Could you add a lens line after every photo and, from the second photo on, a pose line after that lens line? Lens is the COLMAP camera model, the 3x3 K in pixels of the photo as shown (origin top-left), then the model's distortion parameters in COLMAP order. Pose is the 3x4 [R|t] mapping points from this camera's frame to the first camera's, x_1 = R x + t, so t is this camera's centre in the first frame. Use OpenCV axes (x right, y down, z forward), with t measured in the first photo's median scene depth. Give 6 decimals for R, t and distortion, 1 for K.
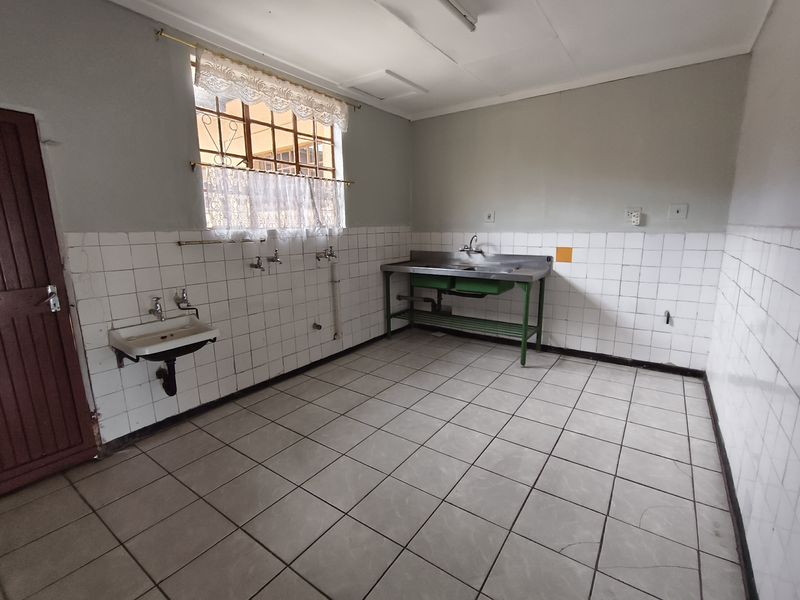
lens RADIAL K [[372.2, 0, 402.6], [0, 372.2, 300.4], [0, 0, 1]] dist [-0.024404, 0.002102]
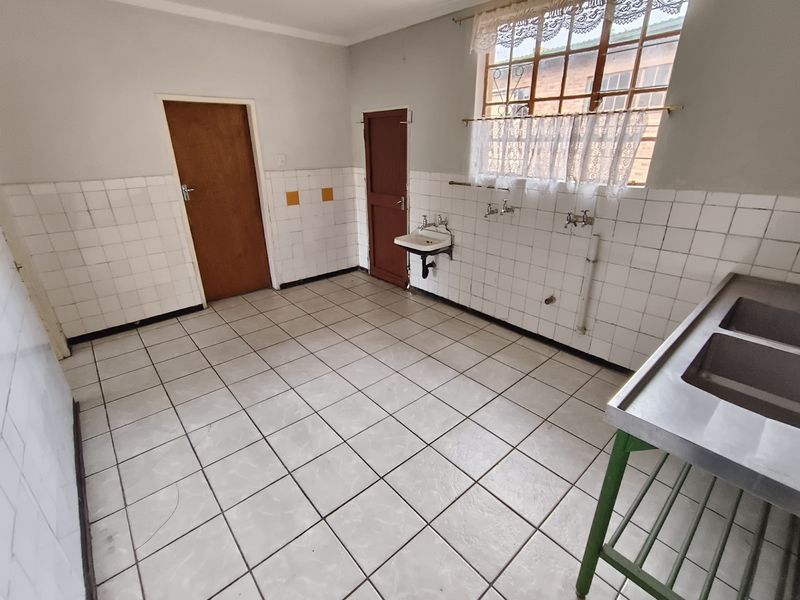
lens RADIAL K [[372.2, 0, 403.1], [0, 372.2, 297.8], [0, 0, 1]] dist [-0.024404, 0.002102]
pose [[-0.235709, 0.383482, -0.892963, 0.742078], [-0.181102, 0.885424, 0.428049, -0.291299], [0.954800, 0.262612, -0.139253, 0.978792]]
